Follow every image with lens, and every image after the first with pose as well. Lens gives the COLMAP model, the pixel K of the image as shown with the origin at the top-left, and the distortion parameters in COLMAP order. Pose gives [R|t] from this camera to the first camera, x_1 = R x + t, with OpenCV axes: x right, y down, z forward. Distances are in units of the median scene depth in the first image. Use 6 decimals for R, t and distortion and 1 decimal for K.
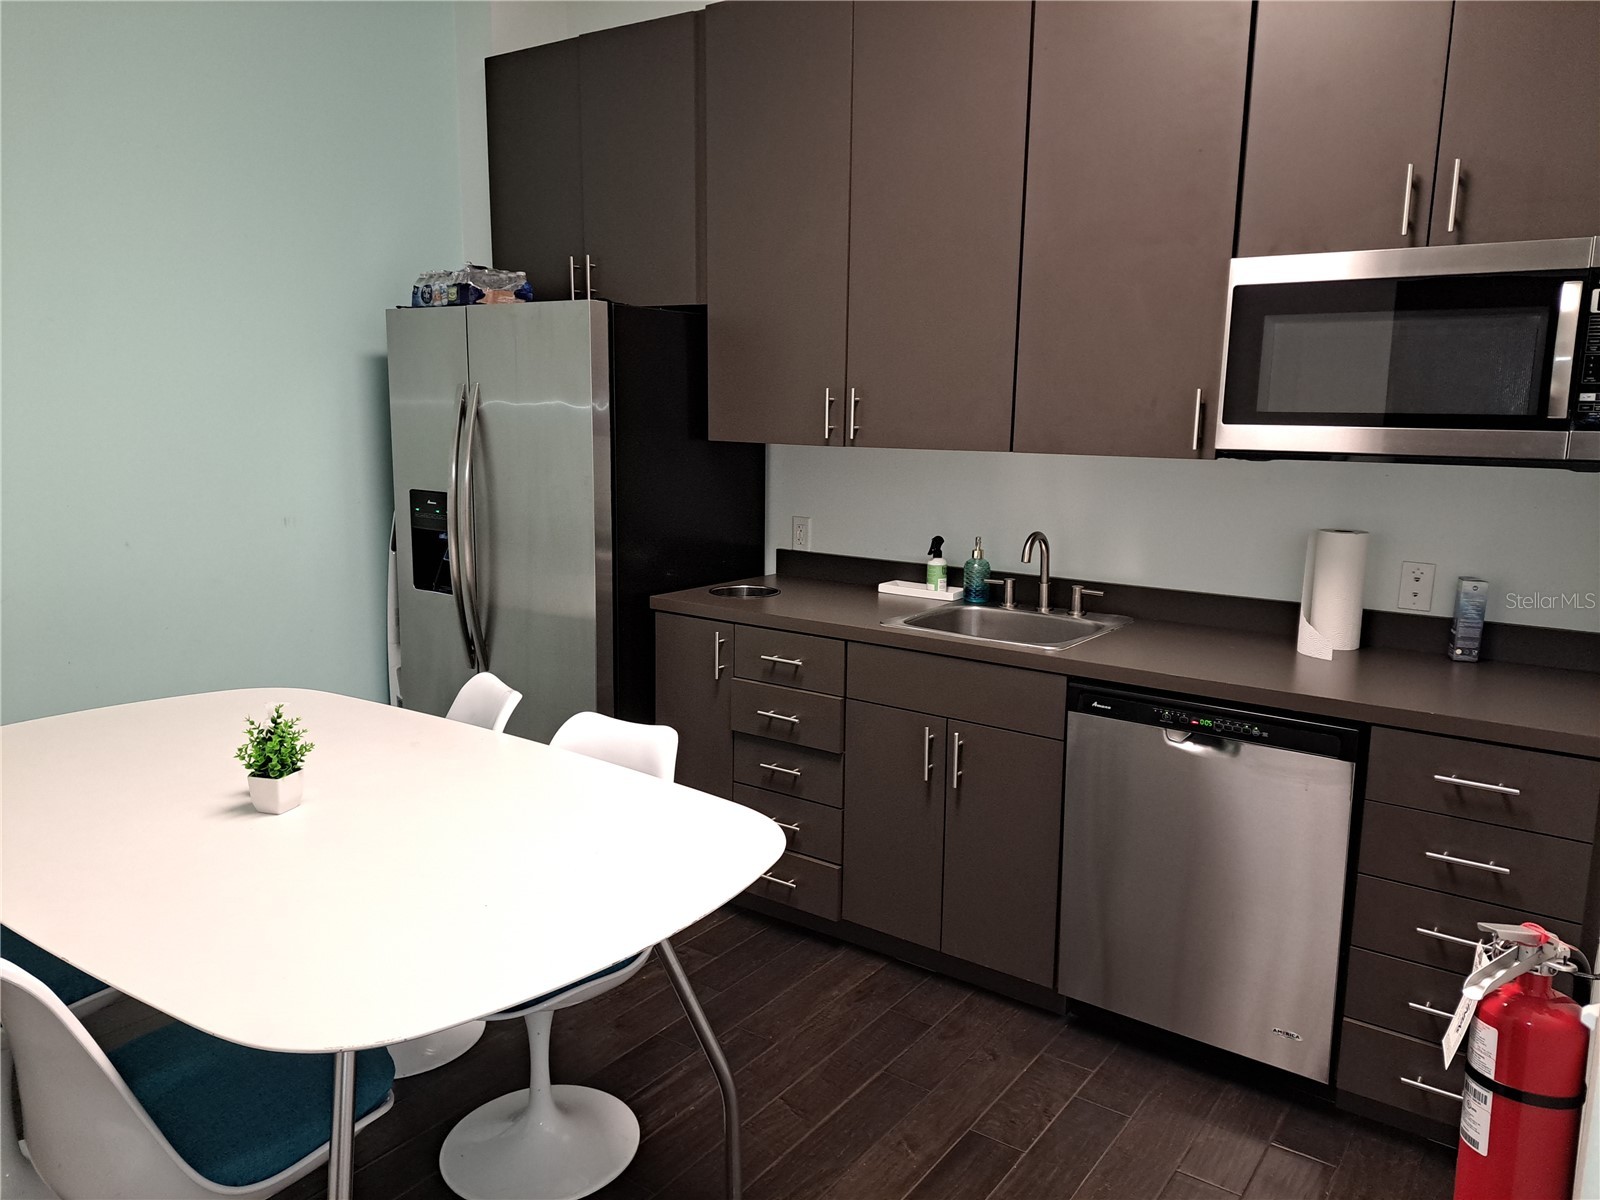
lens RADIAL K [[1149.1, 0, 808.1], [0, 1149.1, 565.1], [0, 0, 1]] dist [0.086893, -0.095325]
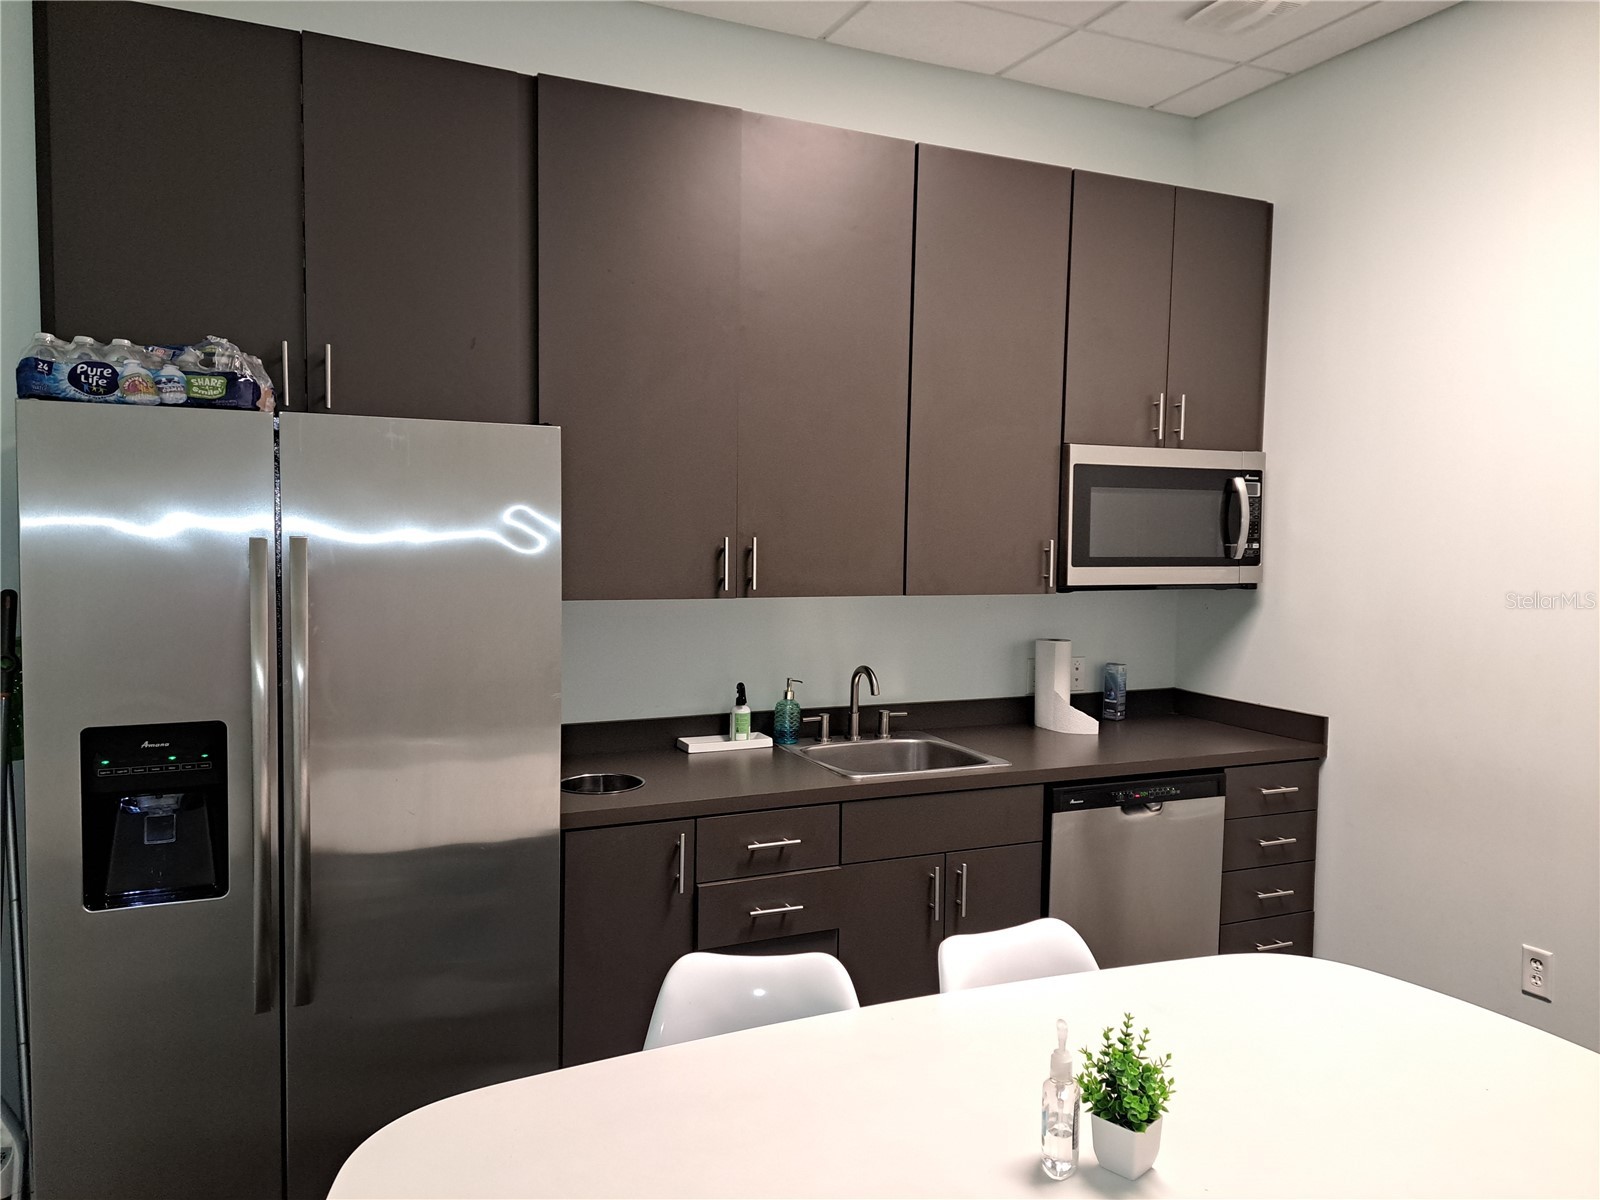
lens RADIAL K [[1149.1, 0, 808.1], [0, 1149.1, 565.1], [0, 0, 1]] dist [0.086893, -0.095325]
pose [[0.493717, -0.039242, 0.868737, -0.759591], [0.110614, 0.993701, -0.017976, -0.109194], [-0.862559, 0.104969, 0.494947, 0.504646]]
